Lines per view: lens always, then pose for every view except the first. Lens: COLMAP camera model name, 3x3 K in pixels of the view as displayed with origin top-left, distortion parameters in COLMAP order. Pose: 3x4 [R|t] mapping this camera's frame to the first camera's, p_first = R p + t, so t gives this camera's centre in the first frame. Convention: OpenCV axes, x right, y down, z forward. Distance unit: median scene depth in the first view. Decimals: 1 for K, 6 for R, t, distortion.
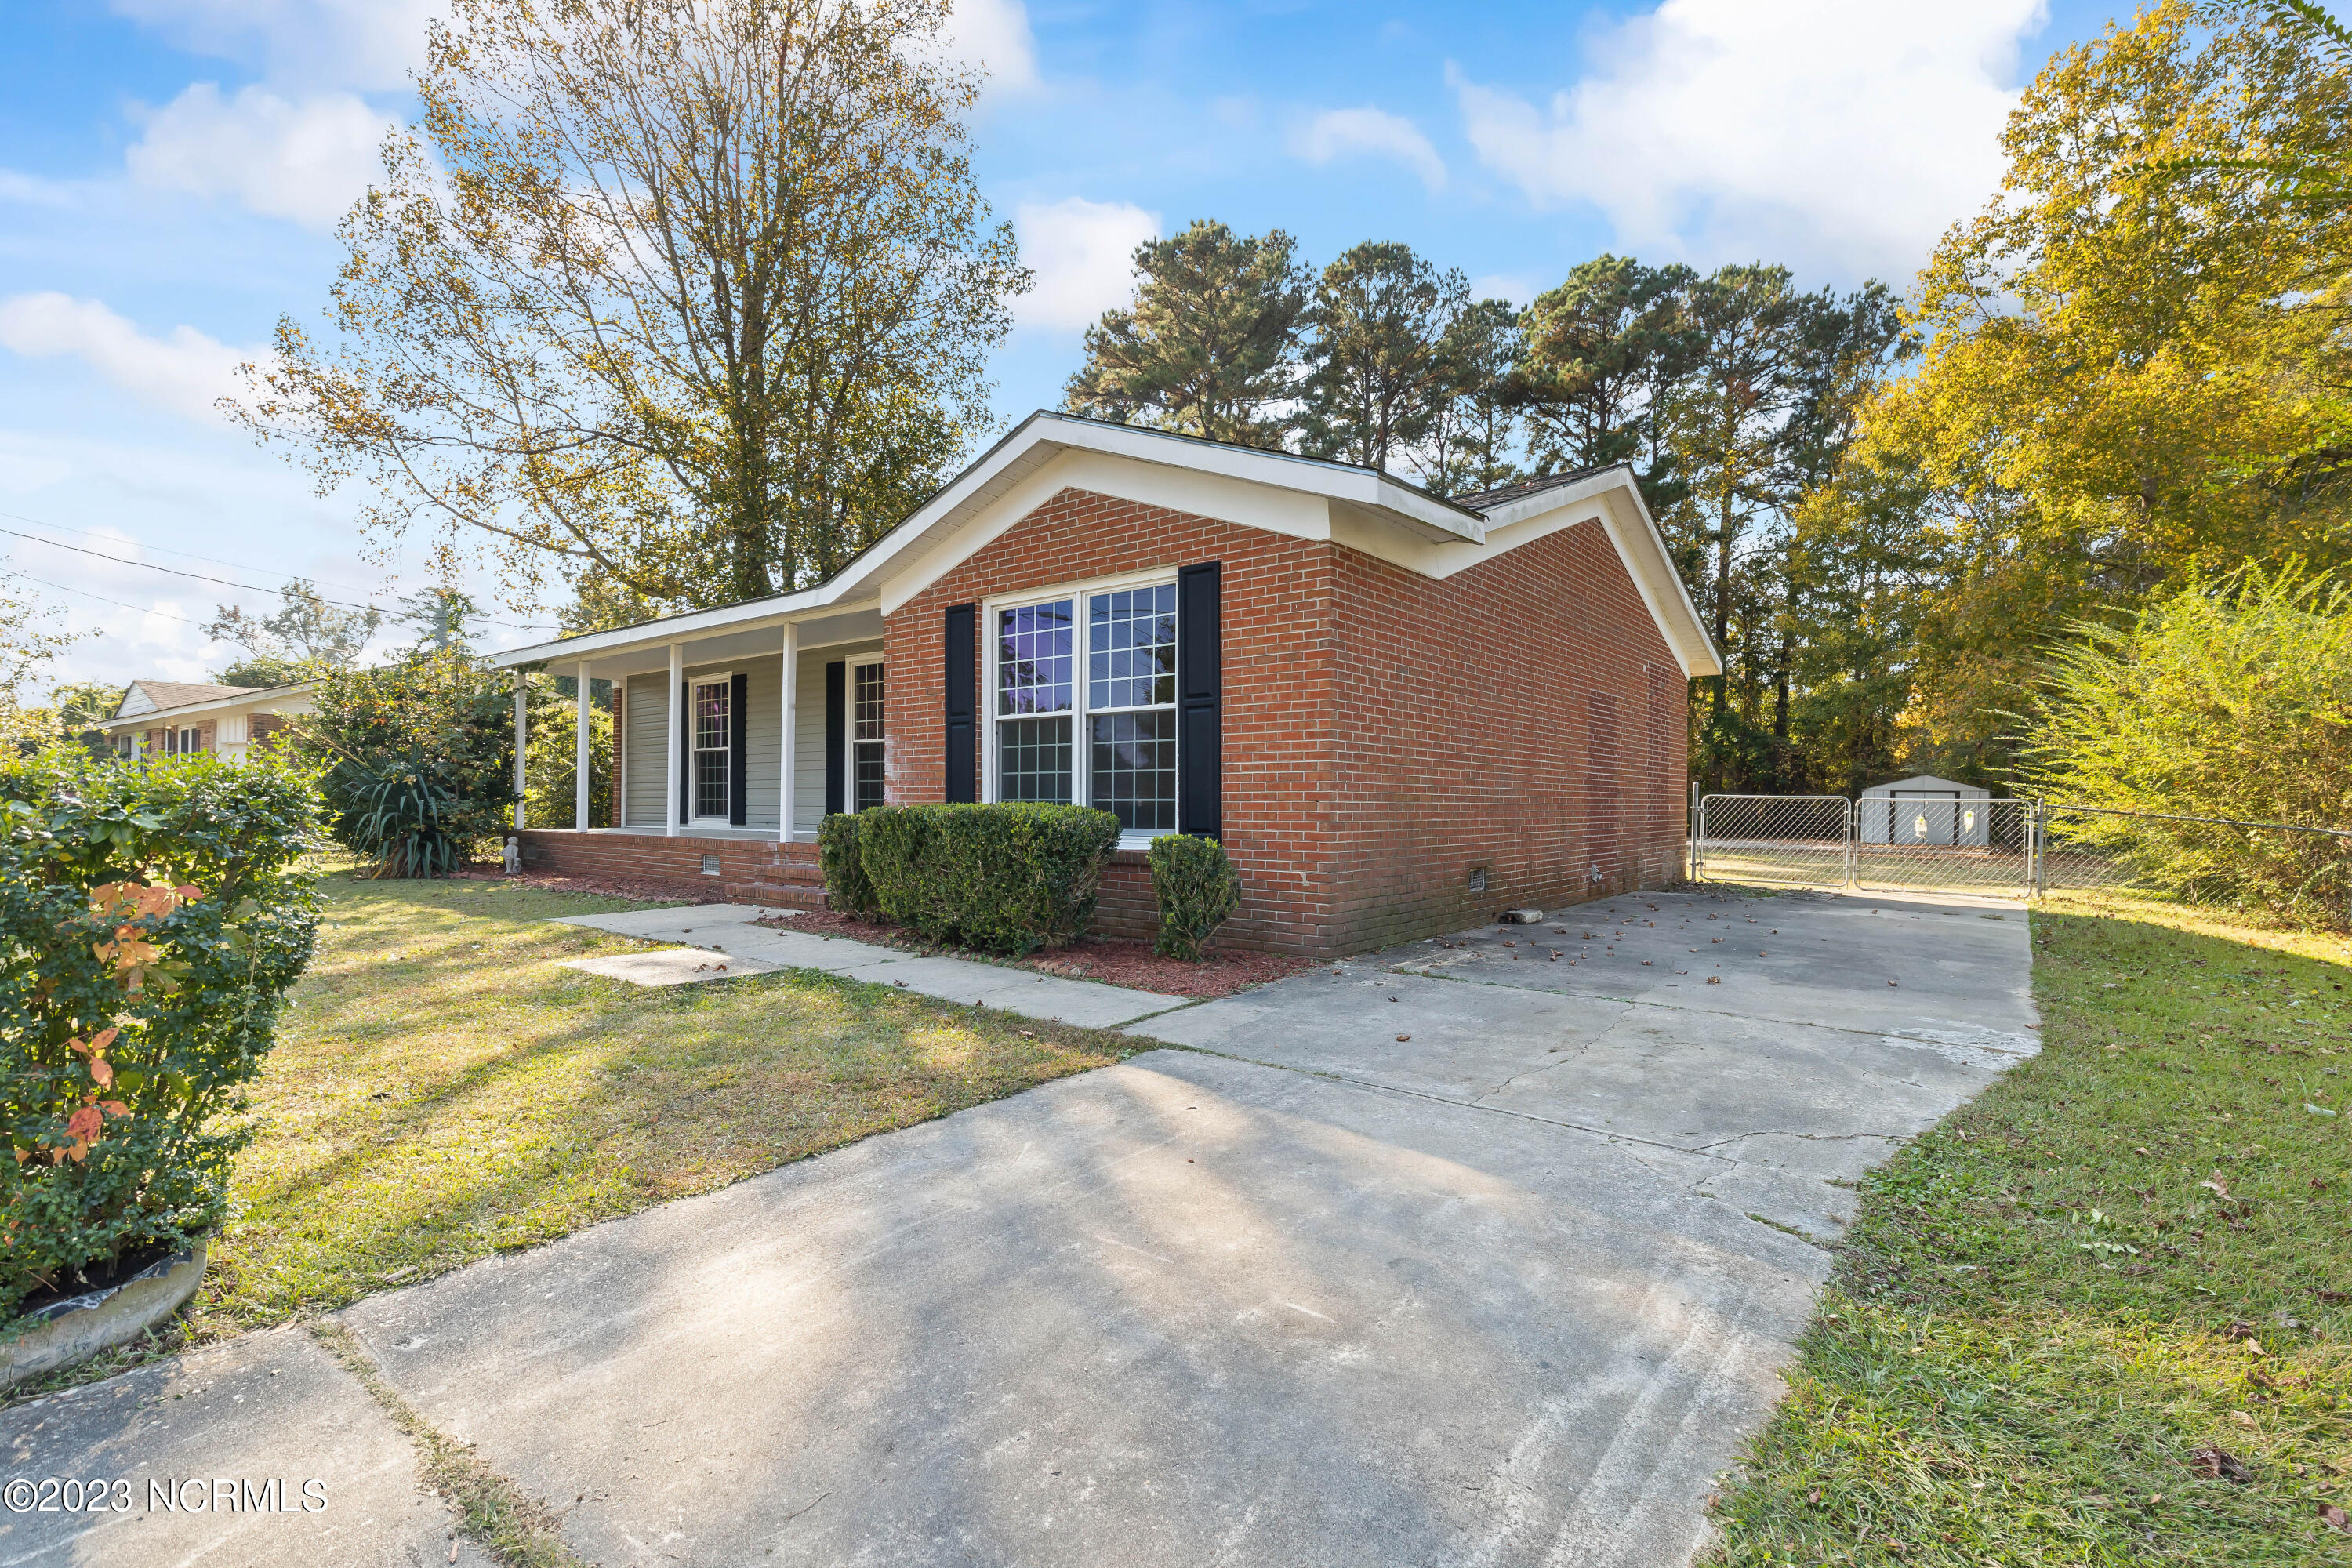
lens RADIAL K [[1065.4, 0, 1174.3], [0, 1065.4, 800.4], [0, 0, 1]] dist [0.007119, -0.001712]
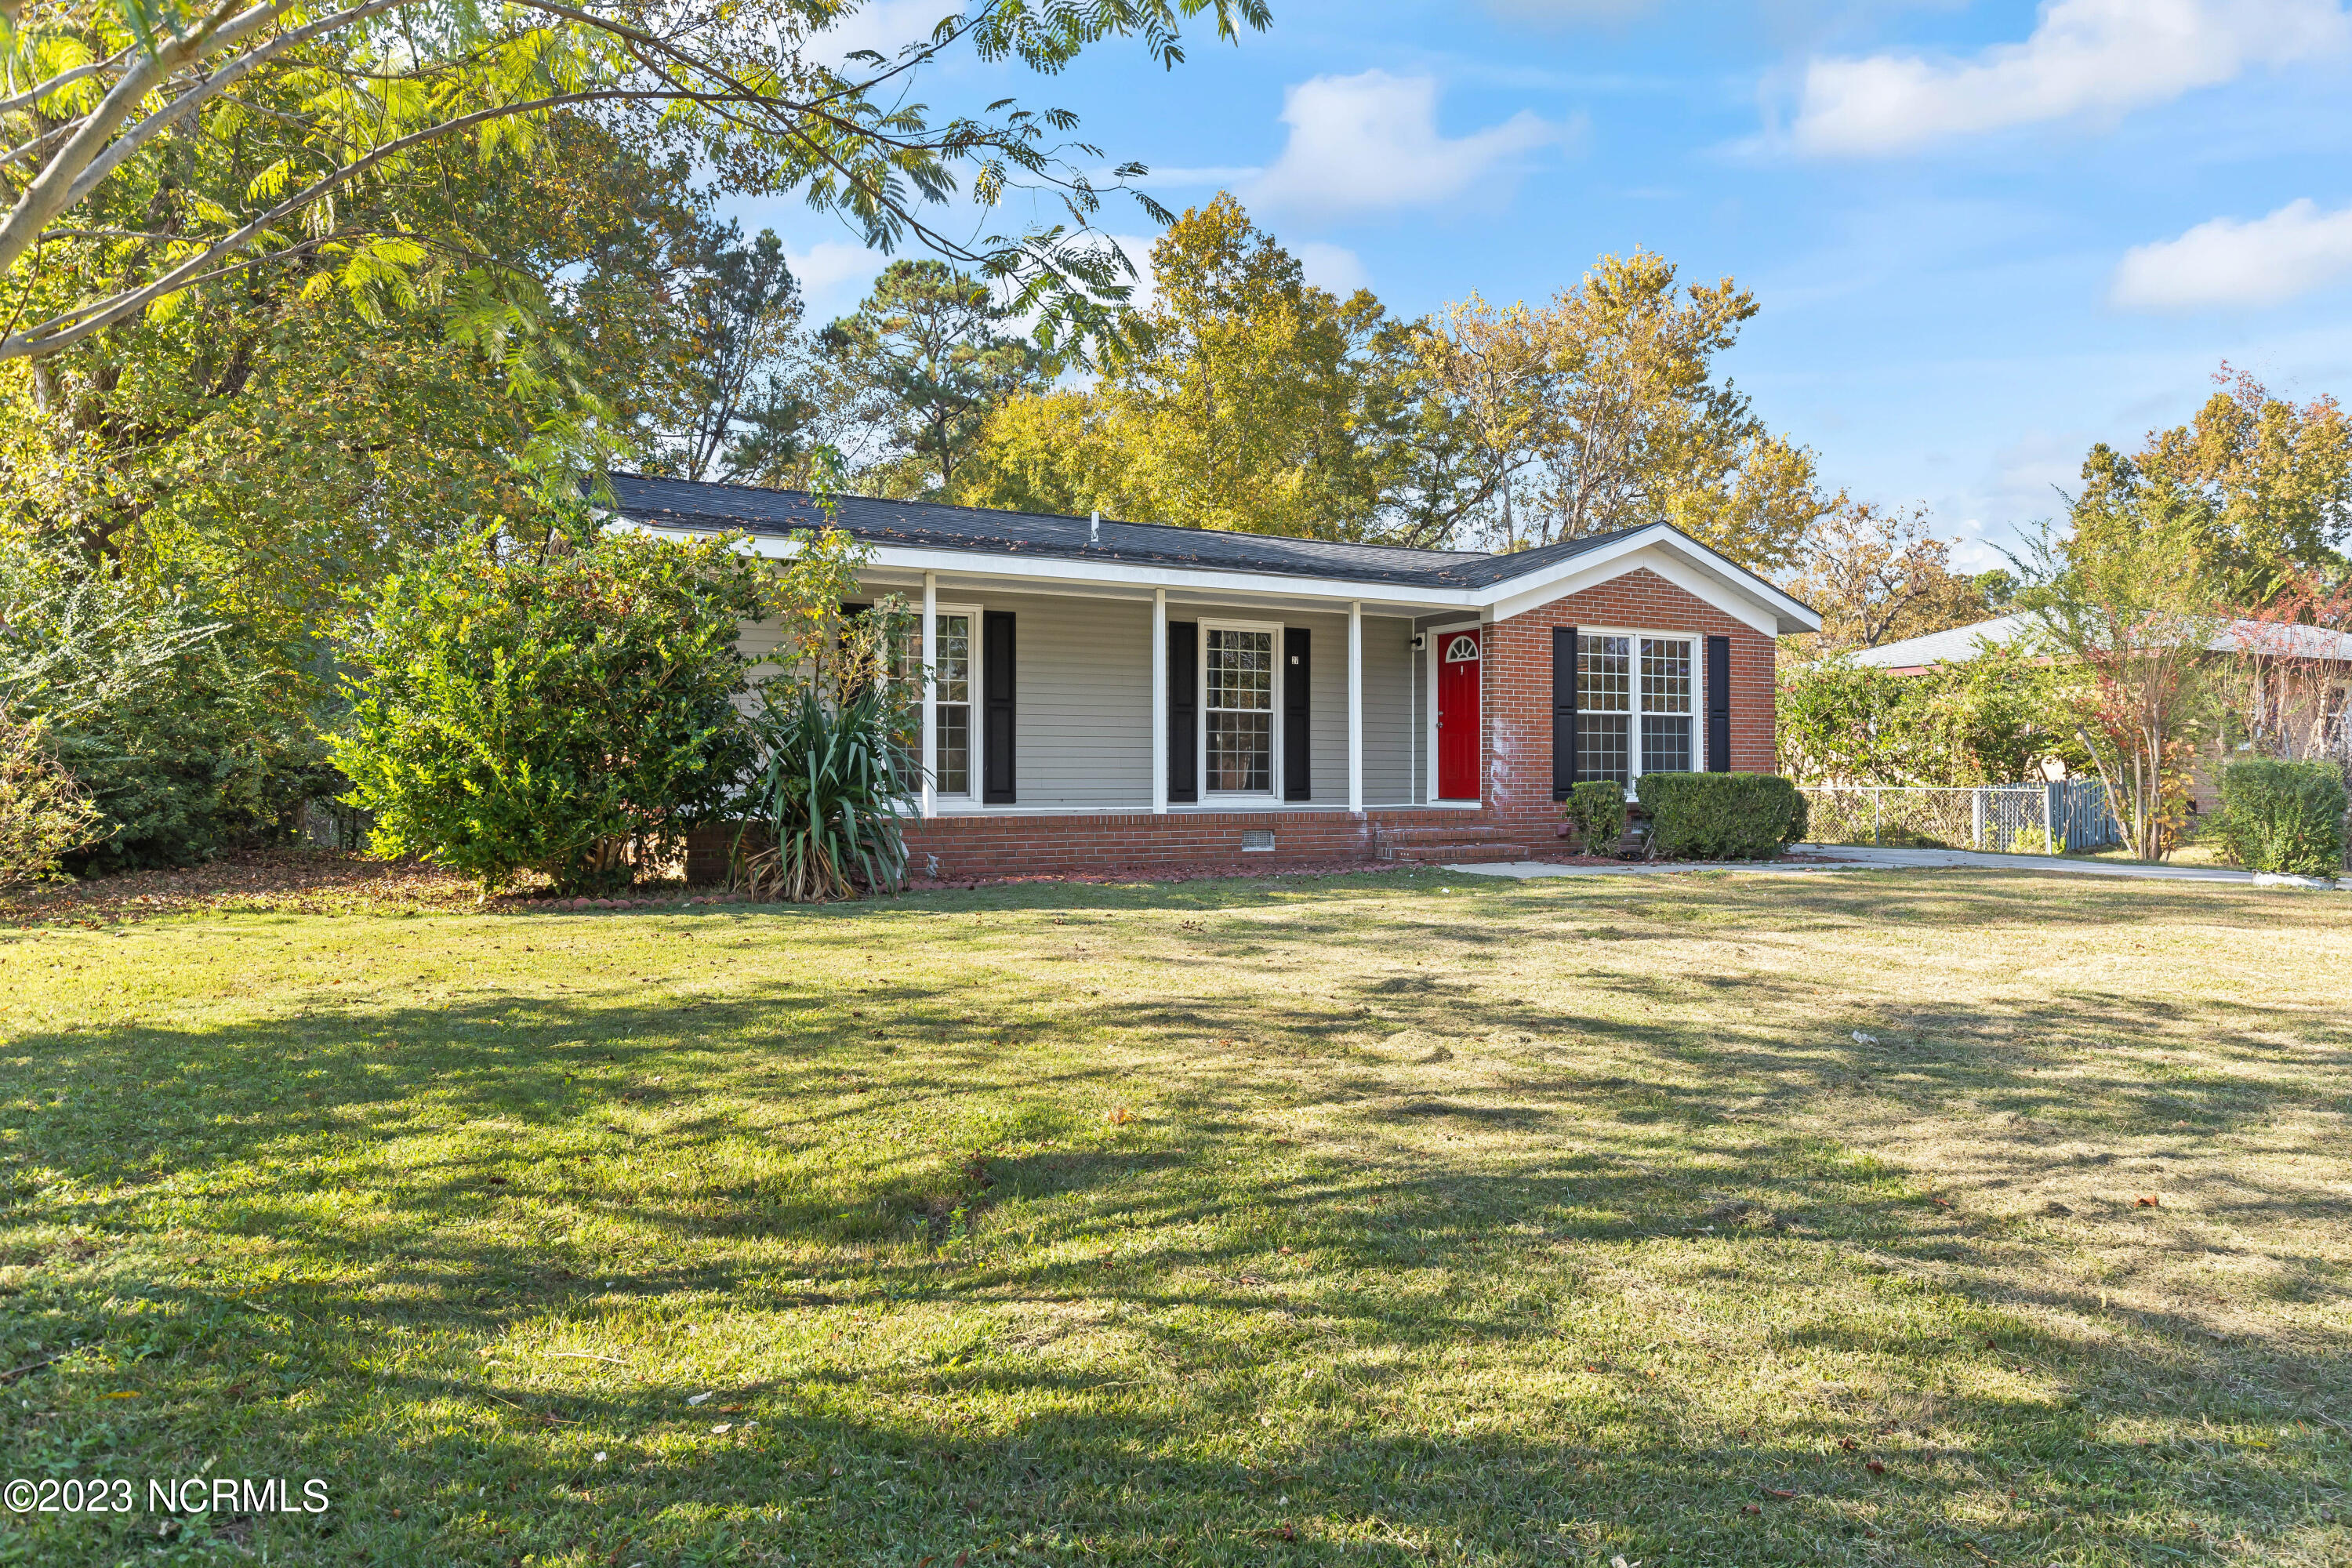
lens RADIAL K [[1554.8, 0, 1181.1], [0, 1554.8, 771.9], [0, 0, 1]] dist [0.003397, -0.000071]
pose [[0.380726, 0.000234, 0.924688, -1.746148], [0.002869, 0.999995, -0.001434, 0.002088], [-0.924683, 0.003199, 0.380724, 0.548733]]
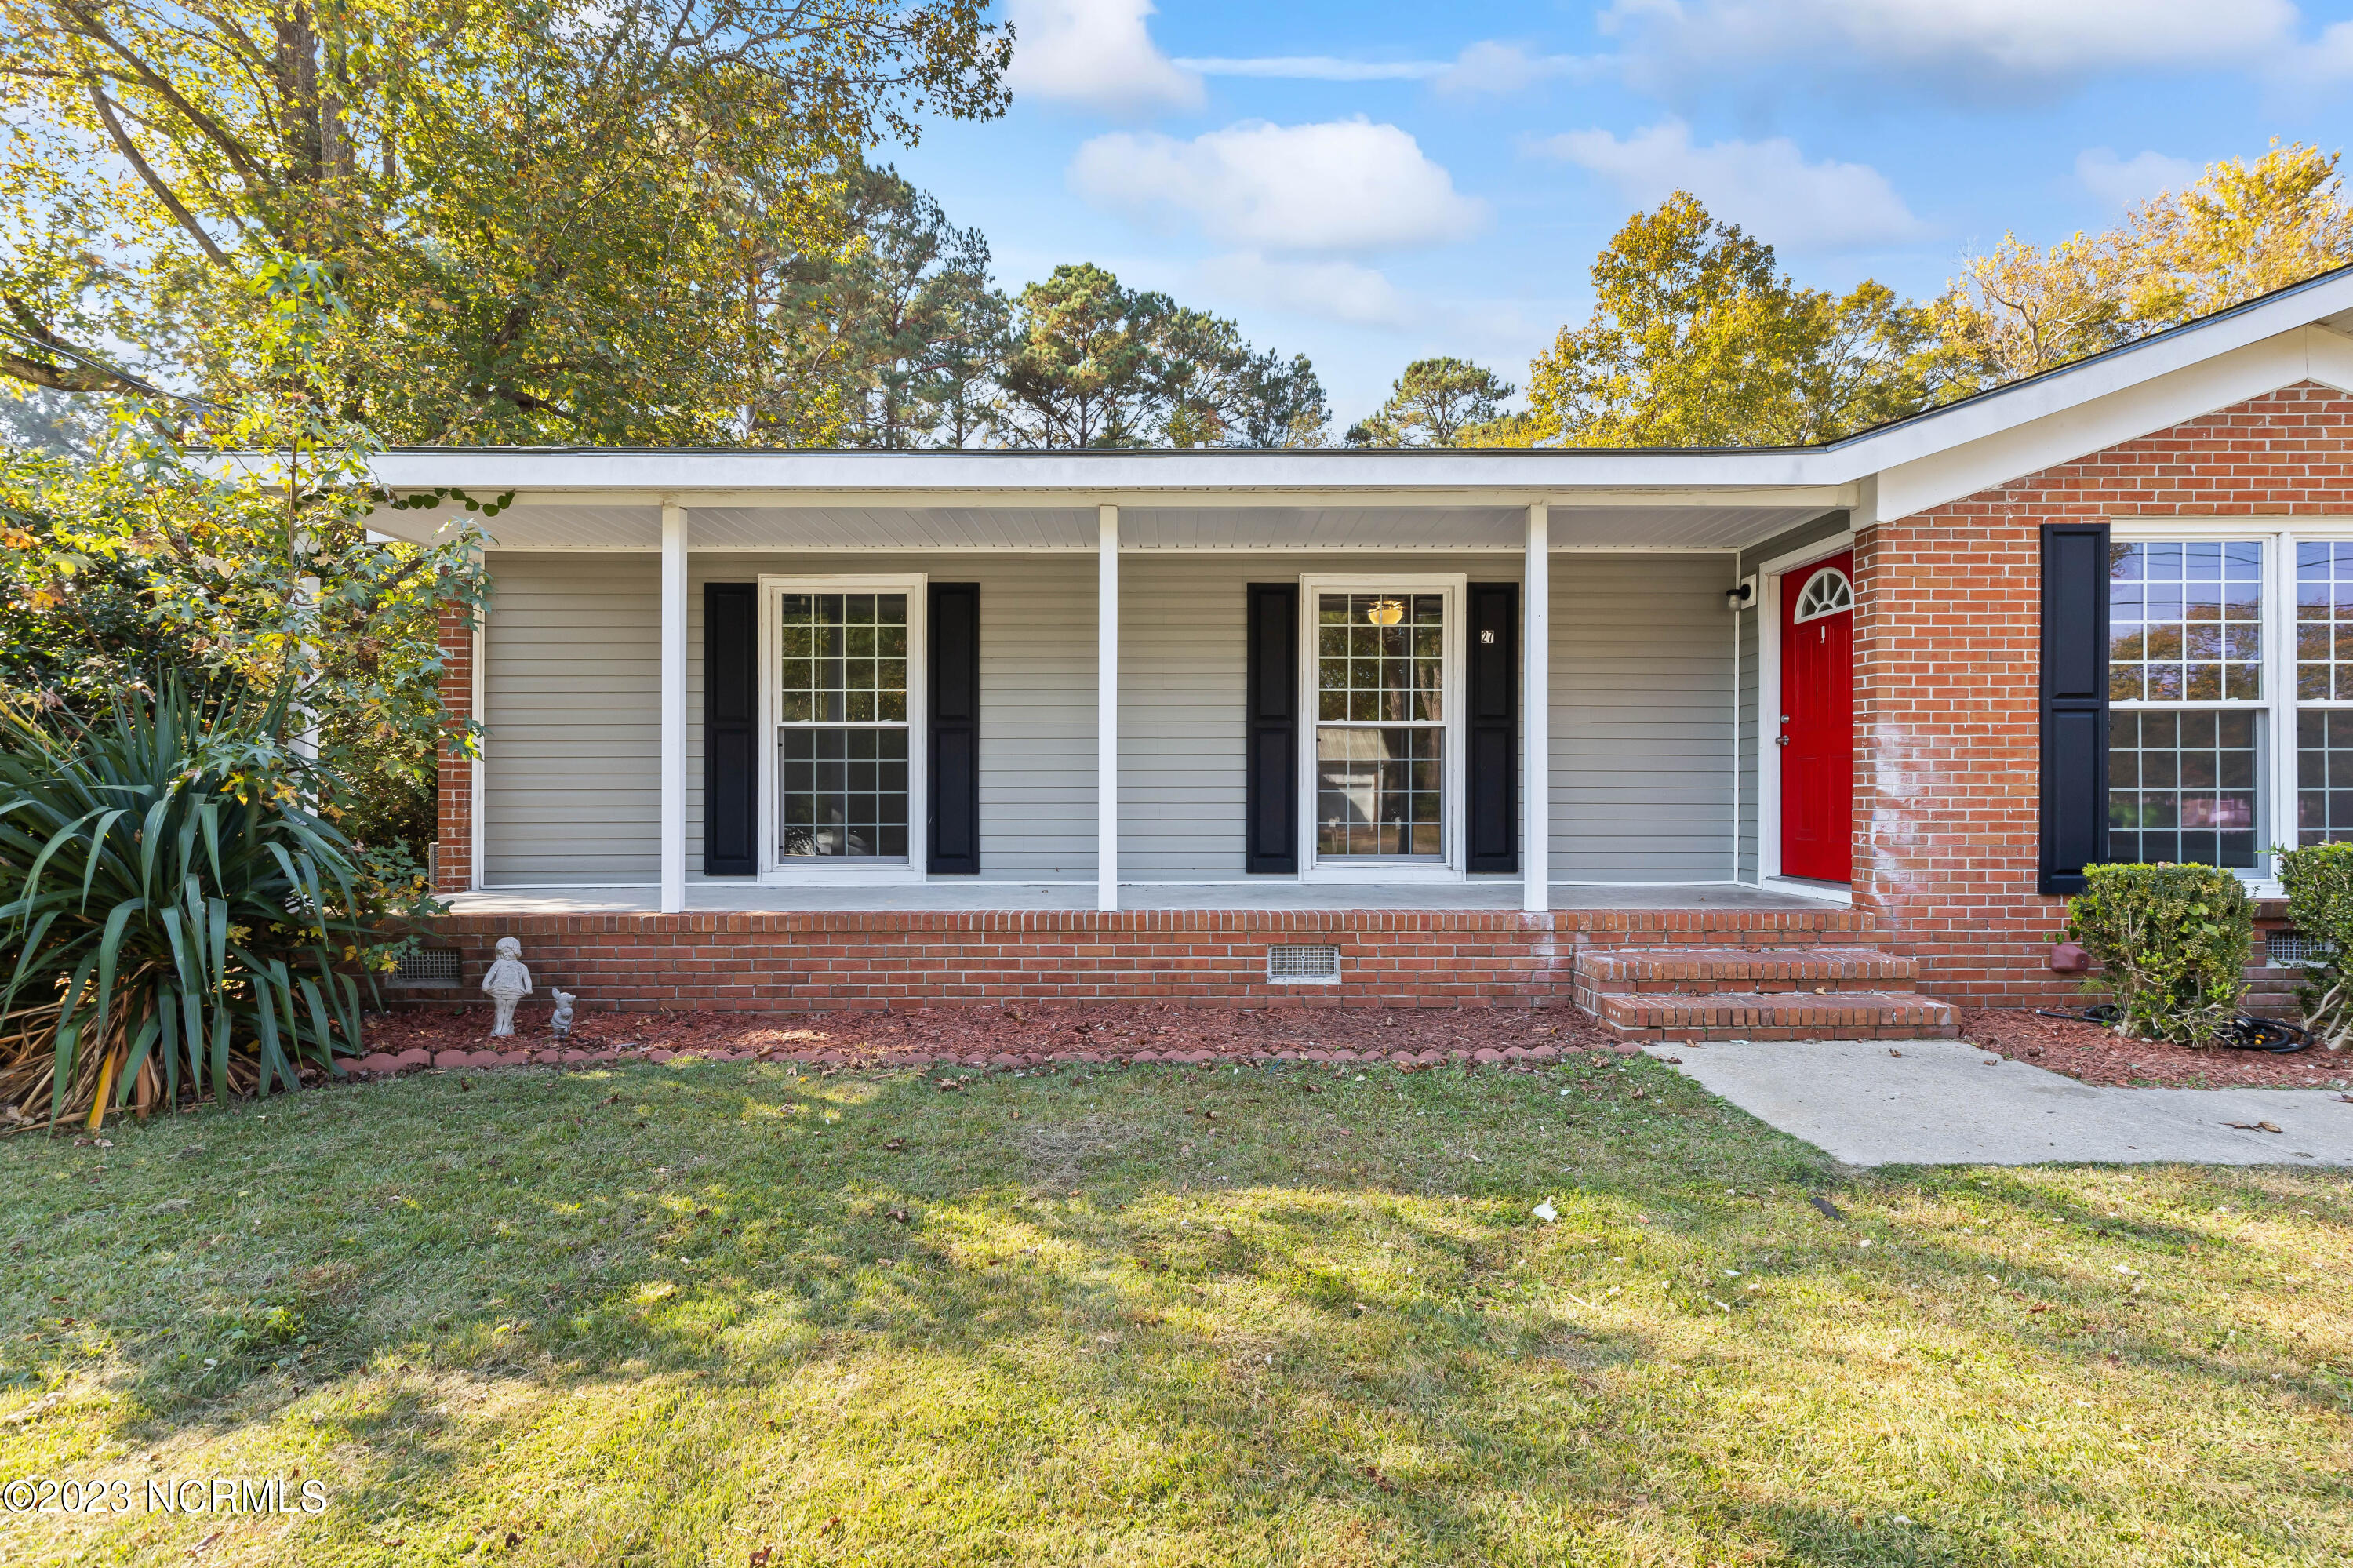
lens RADIAL K [[1065.9, 0, 1174.3], [0, 1065.9, 801.4], [0, 0, 1]] dist [0.007119, -0.001712]
pose [[0.780950, -0.009887, 0.624516, -0.799737], [0.004480, 0.999938, 0.010228, -0.021307], [-0.624578, -0.005189, 0.780945, 0.657578]]
